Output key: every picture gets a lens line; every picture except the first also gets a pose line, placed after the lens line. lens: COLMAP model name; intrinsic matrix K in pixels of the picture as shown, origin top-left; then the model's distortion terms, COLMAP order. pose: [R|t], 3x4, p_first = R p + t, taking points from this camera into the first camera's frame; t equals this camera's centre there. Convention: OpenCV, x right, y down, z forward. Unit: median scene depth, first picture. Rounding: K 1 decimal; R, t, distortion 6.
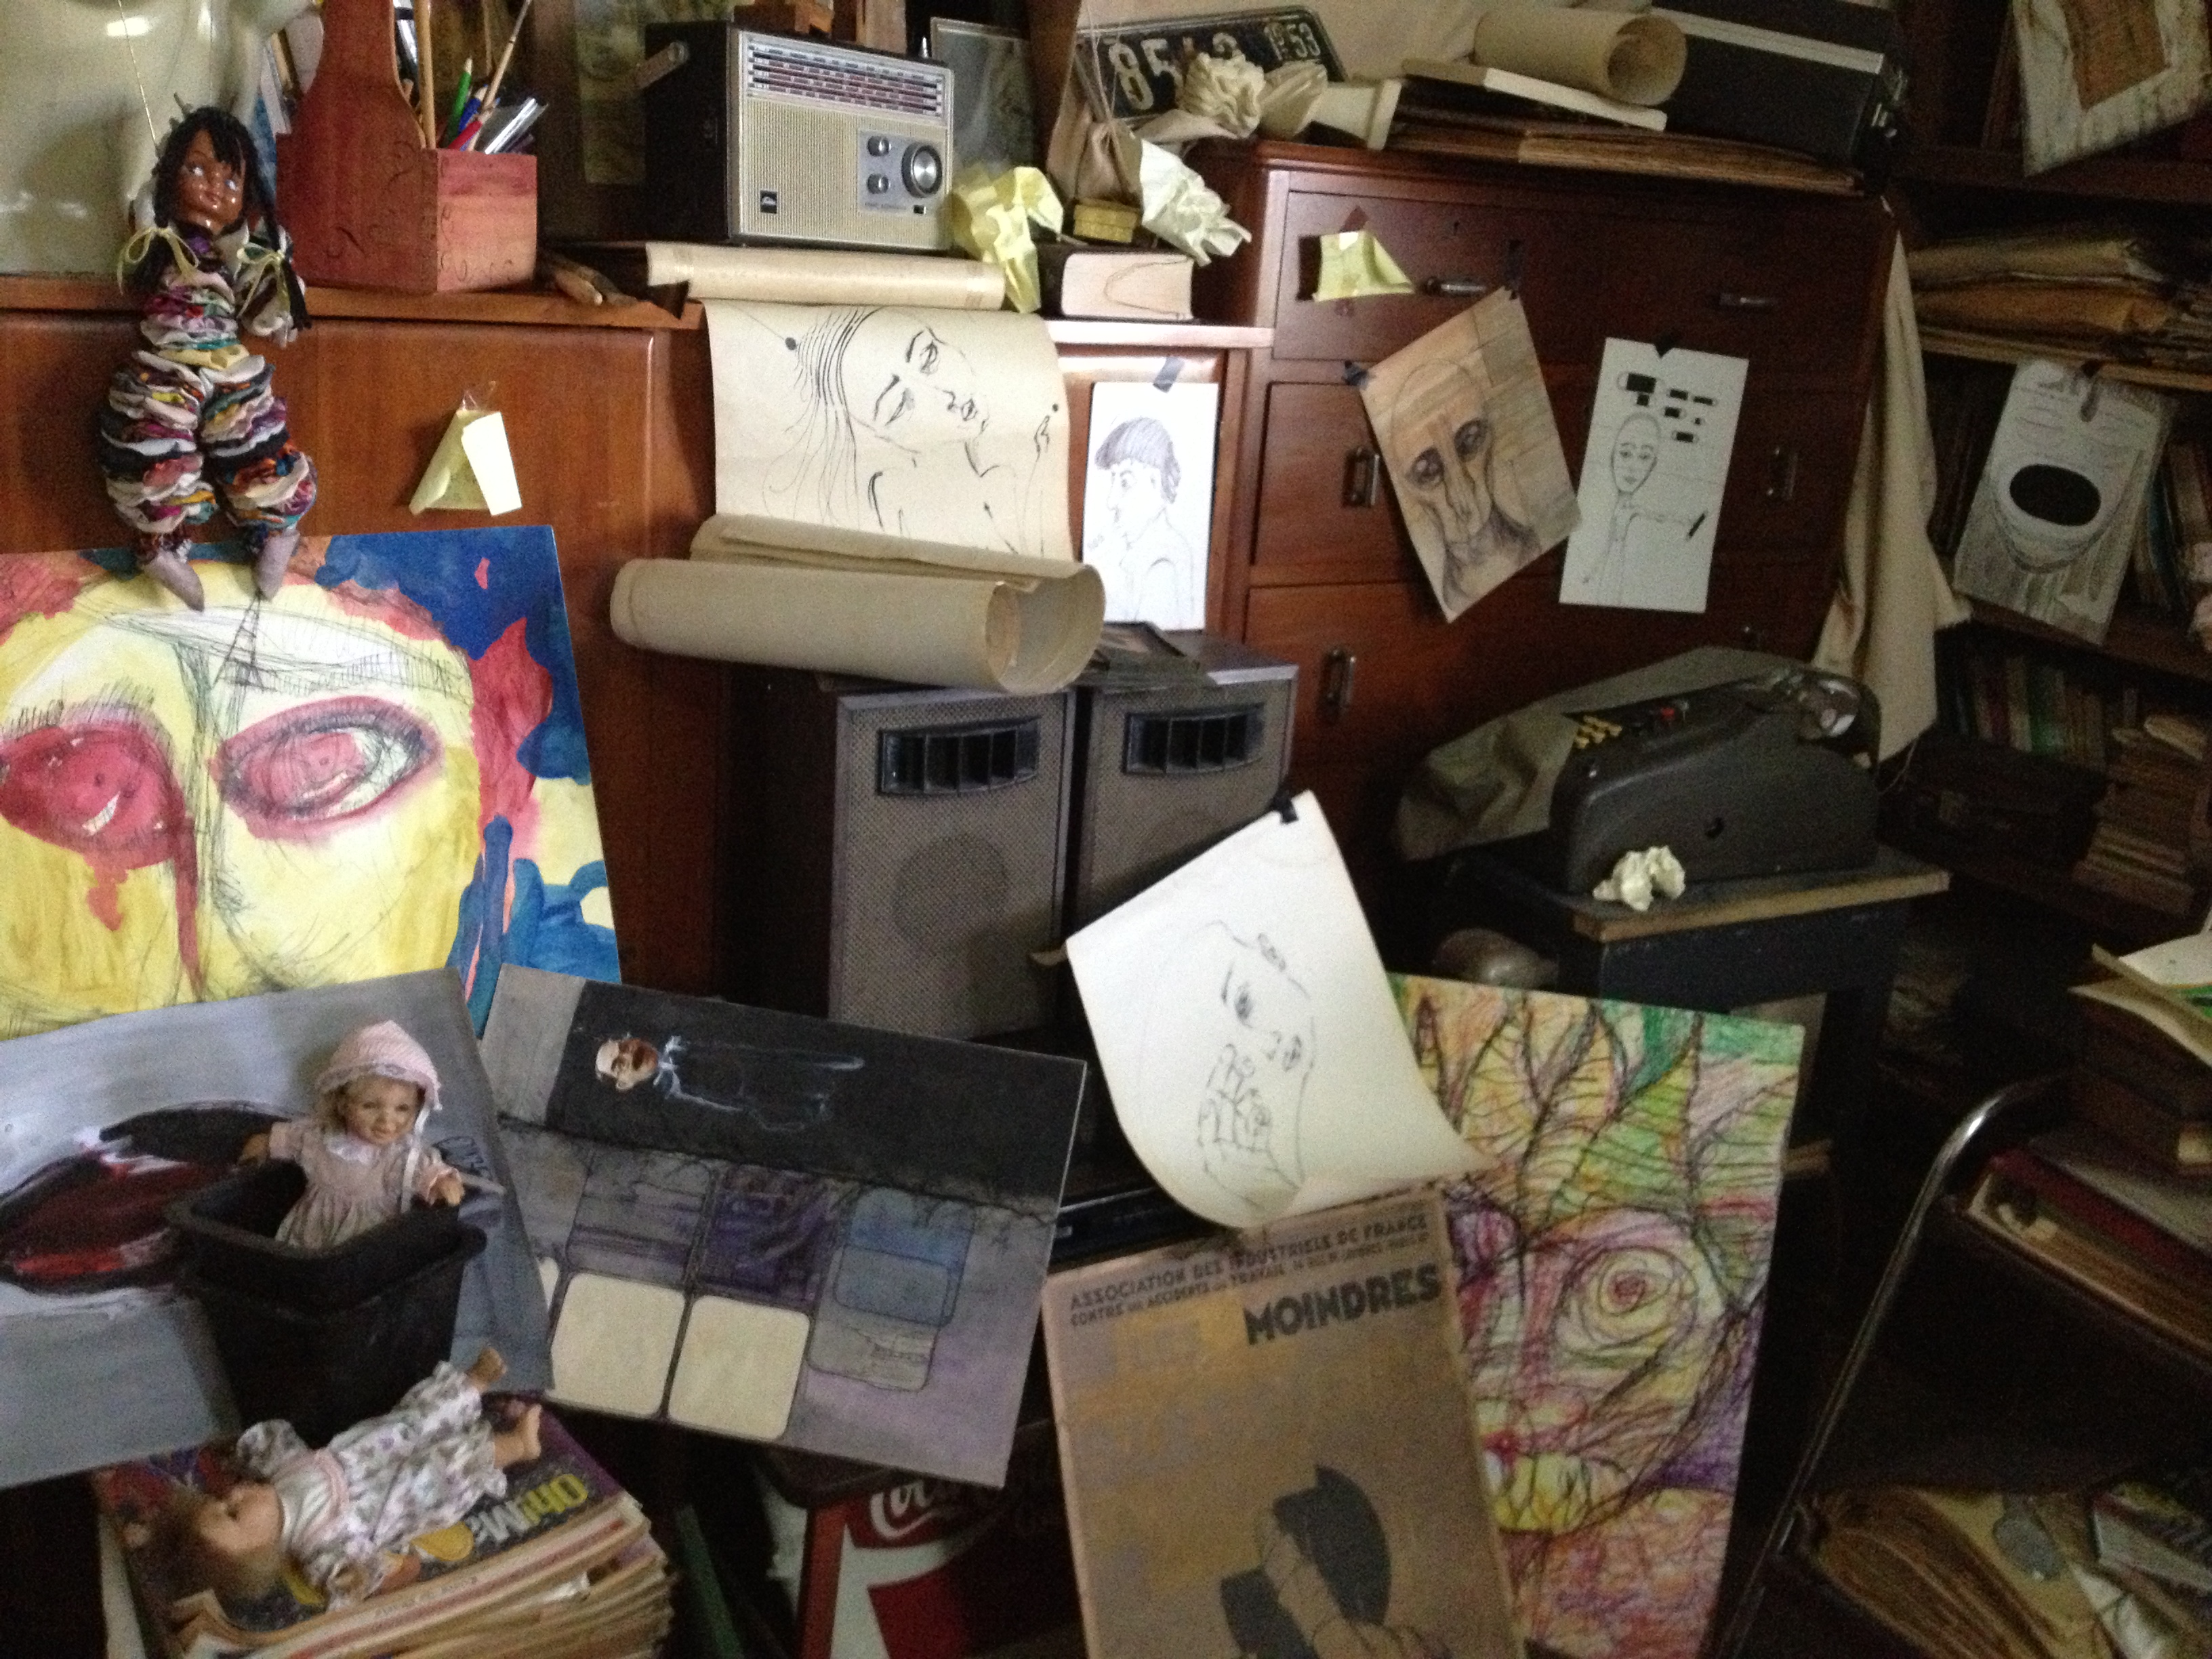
lens RADIAL K [[2133.0, 0, 1117.0], [0, 2133.0, 821.5], [0, 0, 1]] dist [0.193543, -0.493420]
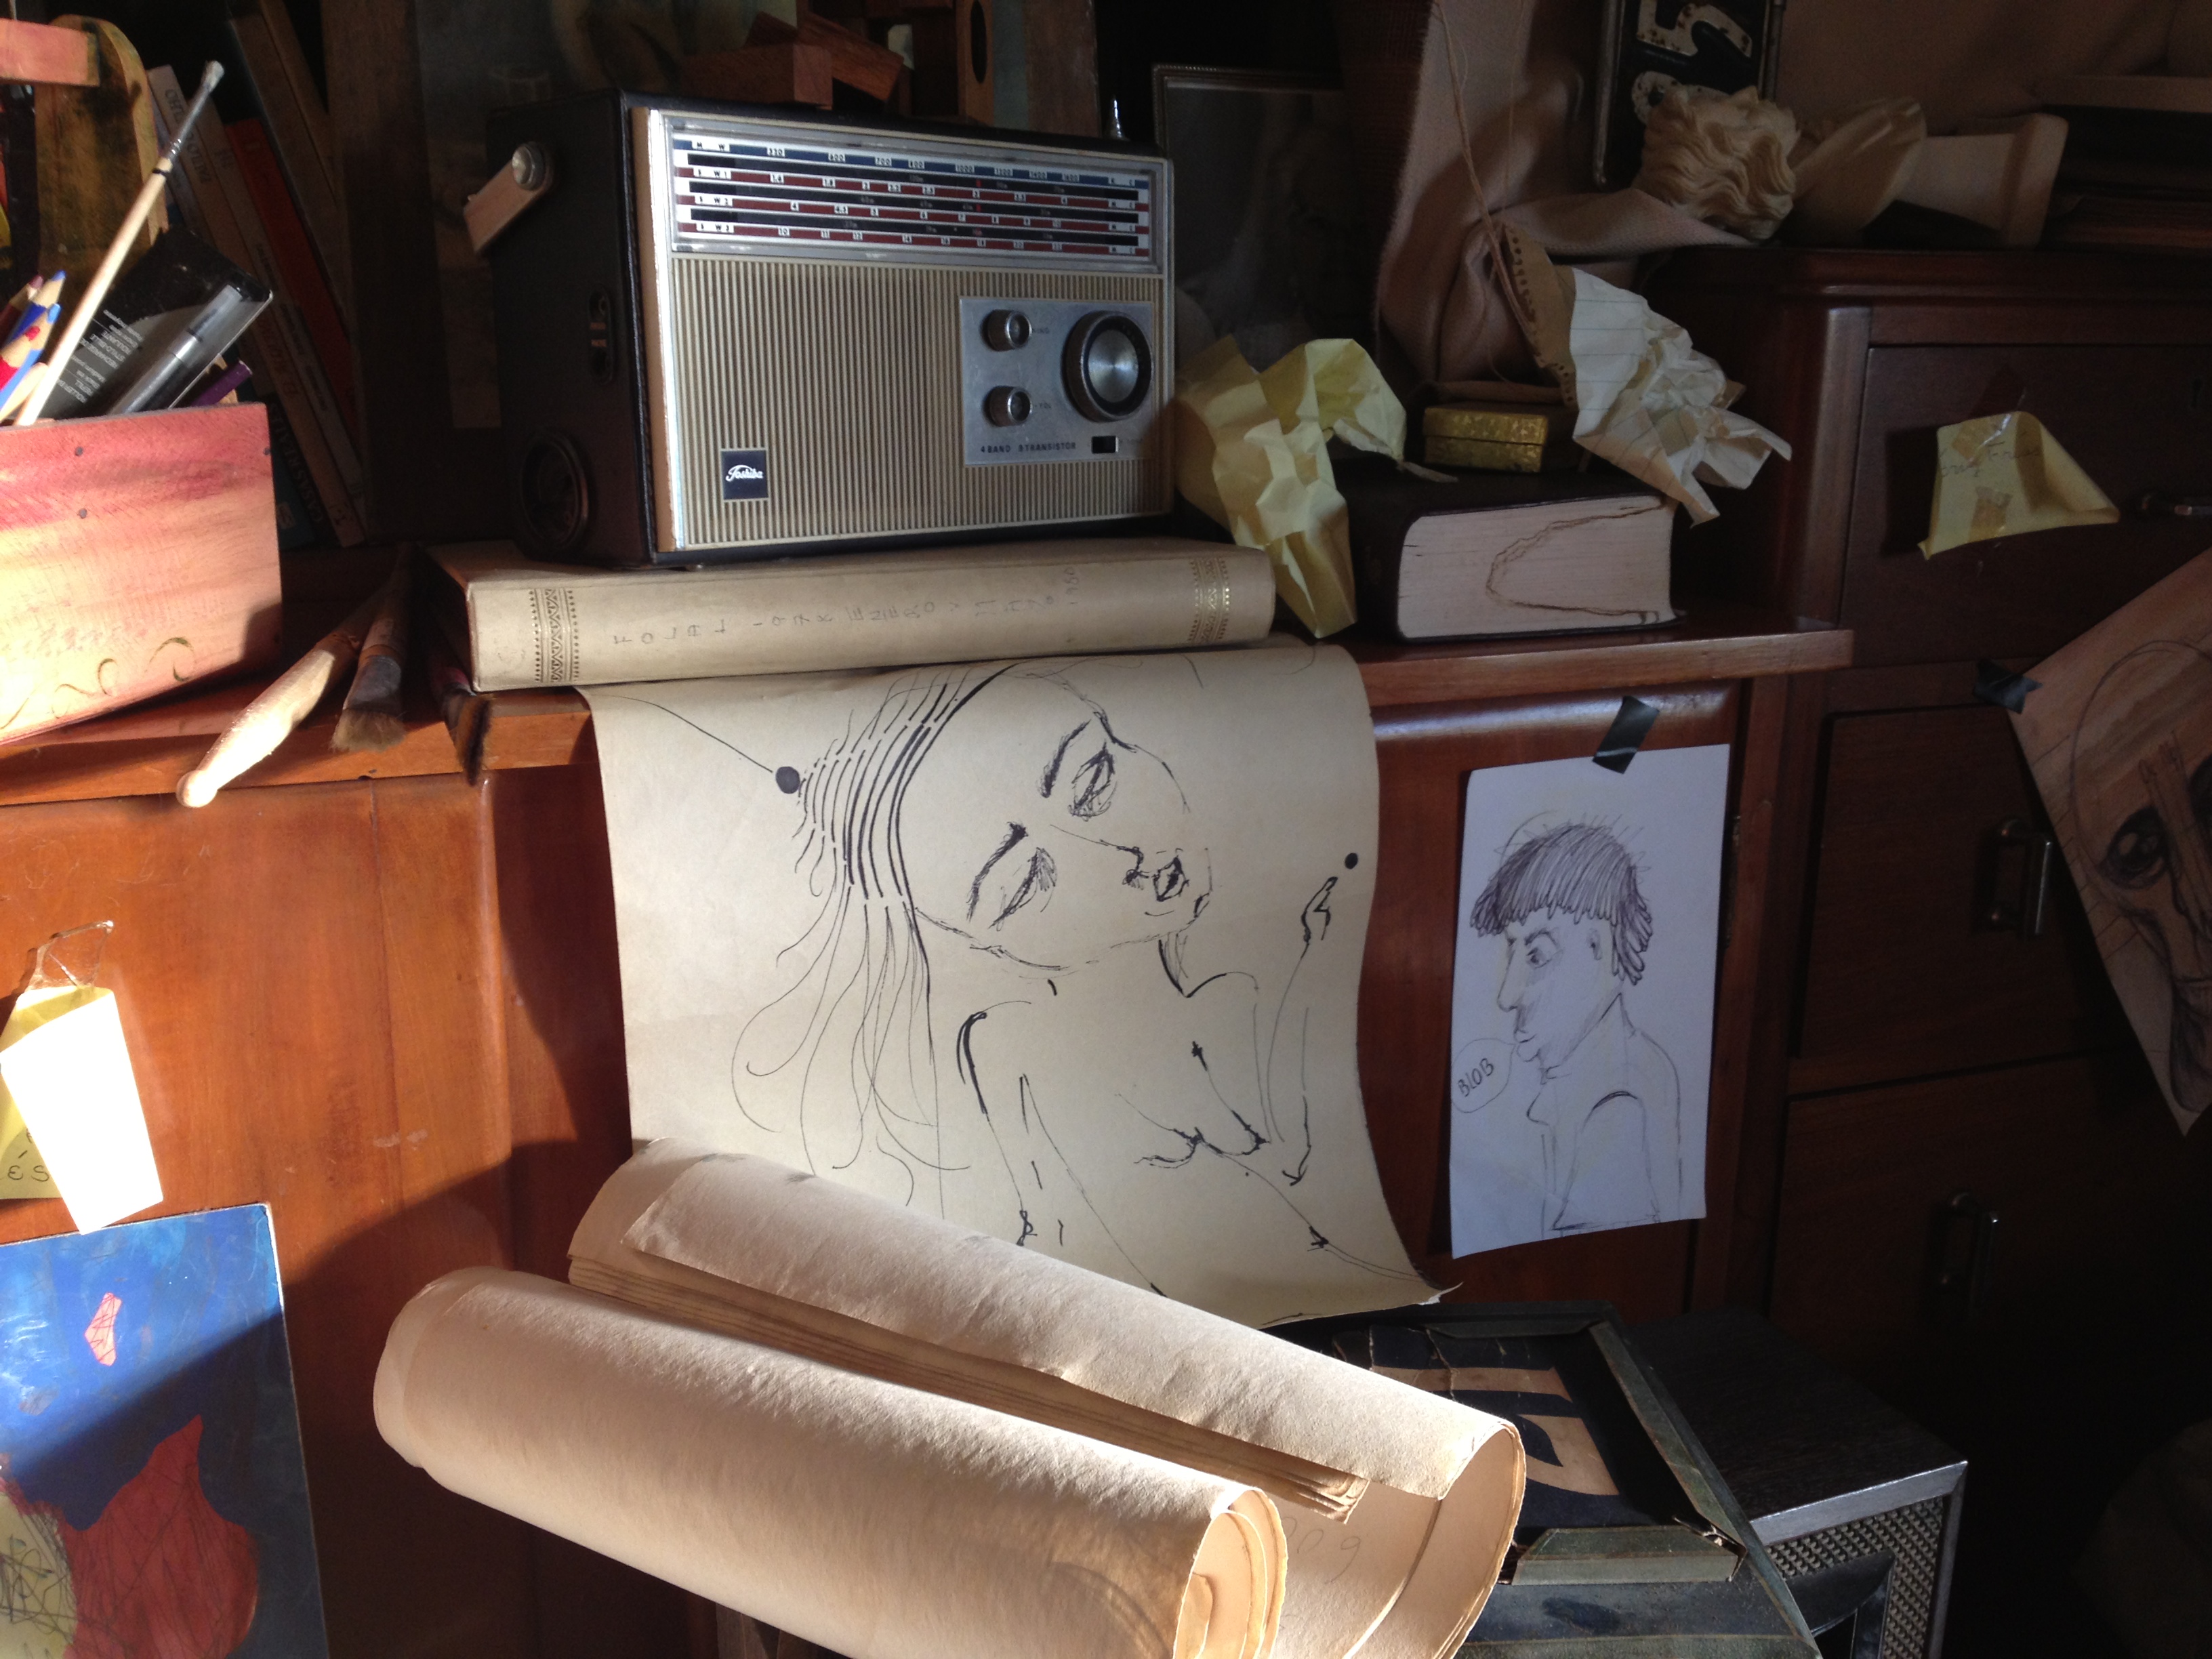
lens RADIAL K [[2133.0, 0, 1117.0], [0, 2133.0, 821.5], [0, 0, 1]] dist [0.193543, -0.493420]
pose [[0.983397, -0.014388, -0.180898, -0.001188], [0.008345, 0.999383, -0.034122, -0.171072], [0.181277, 0.032046, 0.982910, 0.495011]]
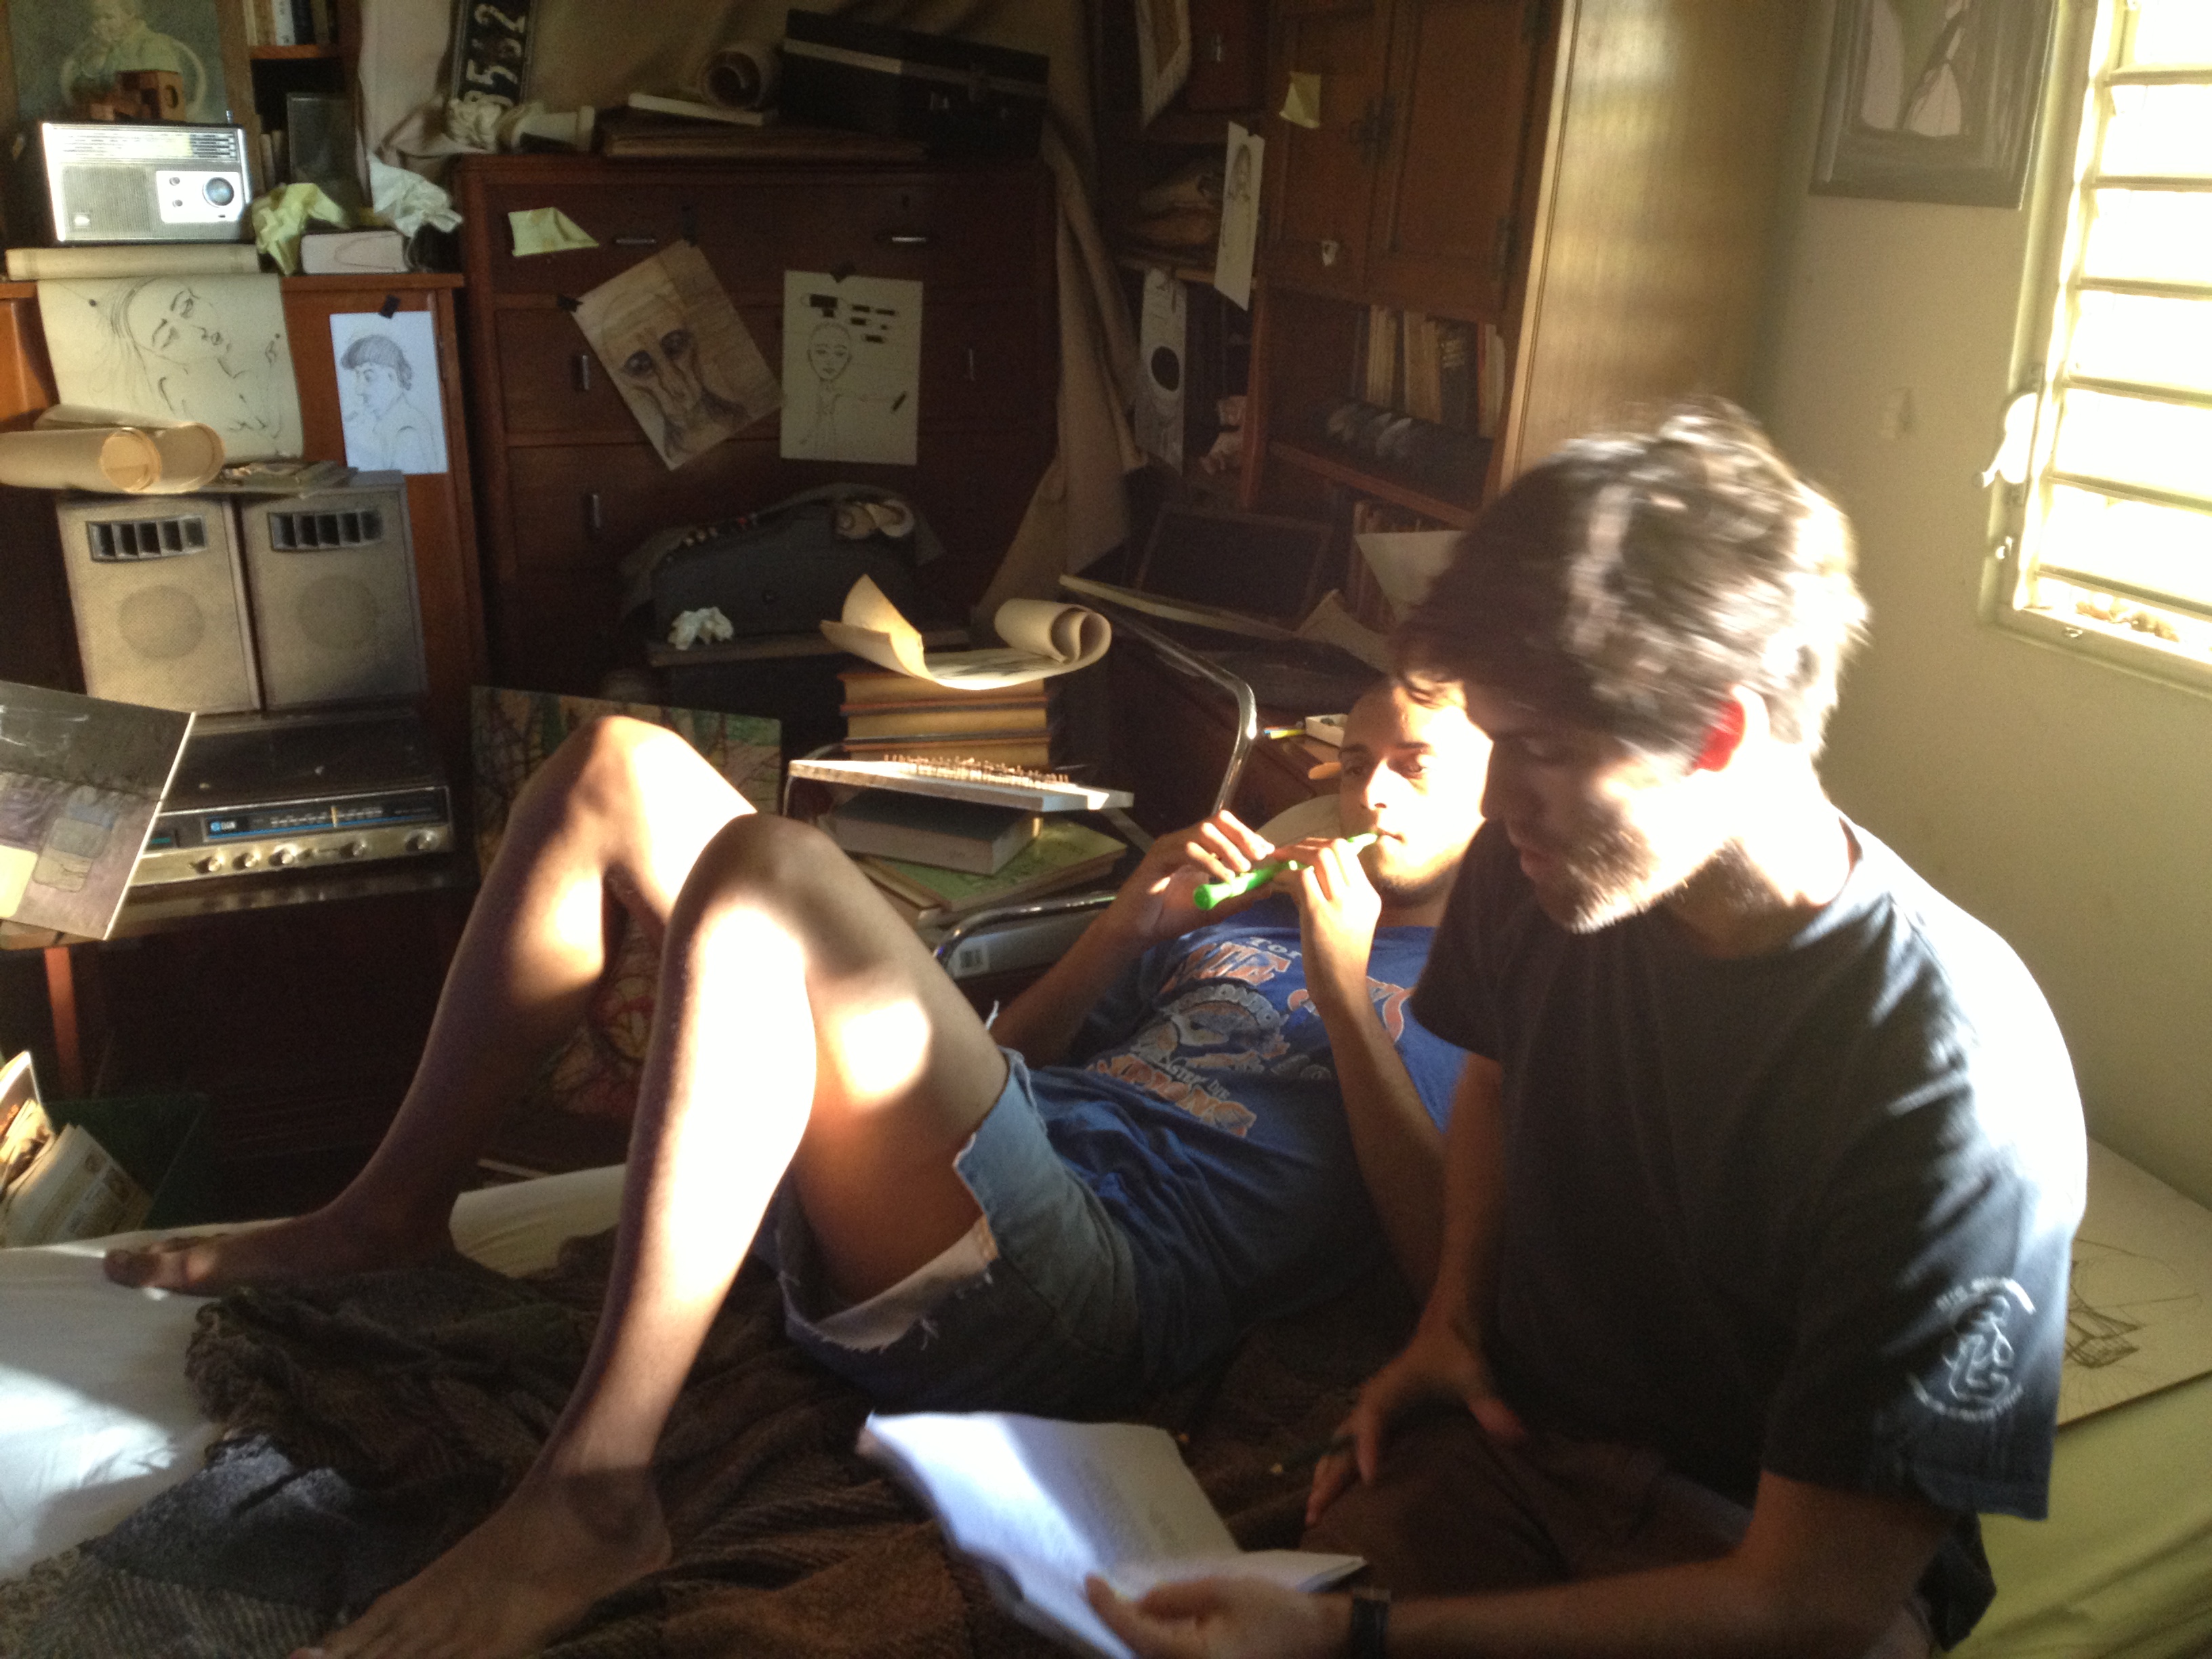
lens RADIAL K [[2133.0, 0, 1117.0], [0, 2133.0, 821.5], [0, 0, 1]] dist [0.193543, -0.493420]
pose [[0.972283, -0.004900, -0.233756, 0.893046], [0.006887, 0.999947, 0.007684, 0.154962], [0.233706, -0.009081, 0.972265, -0.408273]]
